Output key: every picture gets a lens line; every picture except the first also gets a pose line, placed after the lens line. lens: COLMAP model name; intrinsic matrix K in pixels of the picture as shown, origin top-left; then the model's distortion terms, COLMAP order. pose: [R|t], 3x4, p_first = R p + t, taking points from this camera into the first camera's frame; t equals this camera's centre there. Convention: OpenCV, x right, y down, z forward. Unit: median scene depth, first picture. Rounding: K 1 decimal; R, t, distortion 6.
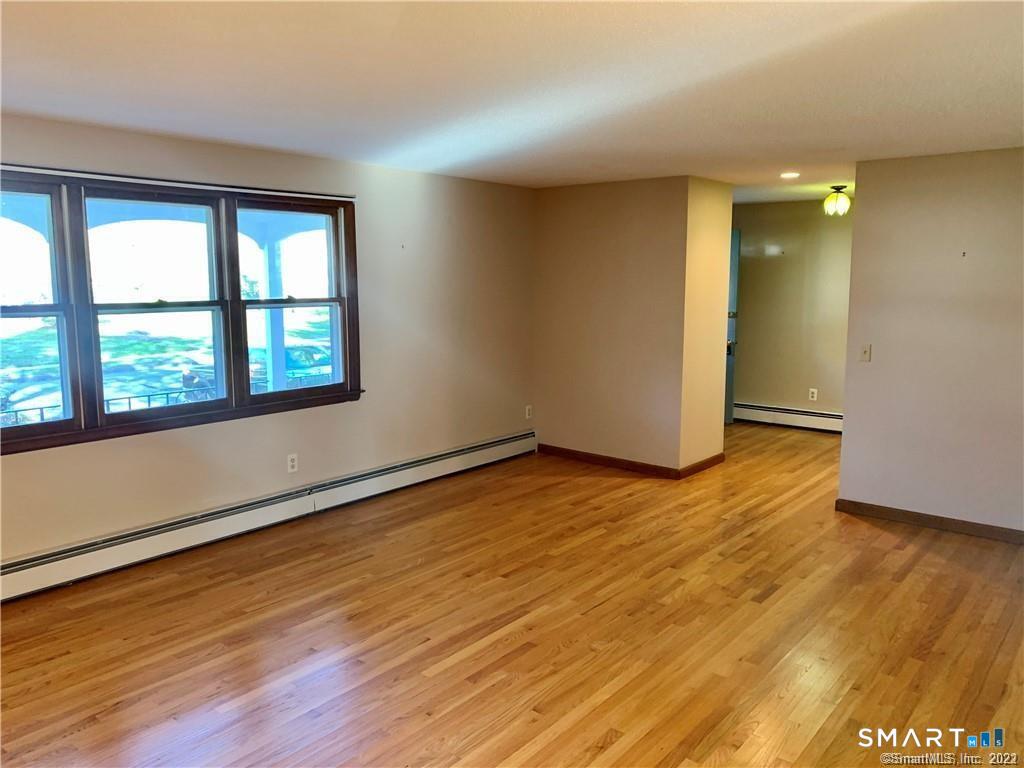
lens RADIAL K [[780.8, 0, 513.6], [0, 780.8, 387.7], [0, 0, 1]] dist [0.037369, -0.001867]
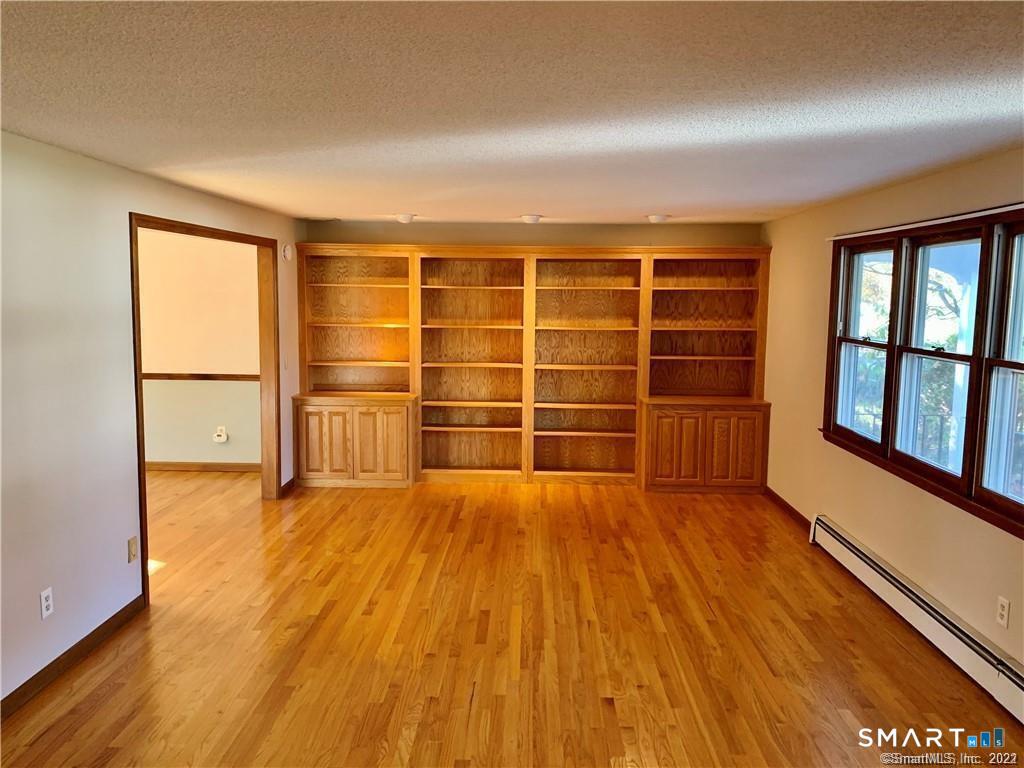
lens RADIAL K [[780.8, 0, 513.3], [0, 780.8, 381.5], [0, 0, 1]] dist [0.037369, -0.001867]
pose [[-0.787318, 0.054048, -0.614173, 0.559112], [-0.103246, 0.970526, 0.217760, -0.245102], [0.607840, 0.234857, -0.758533, 1.523004]]
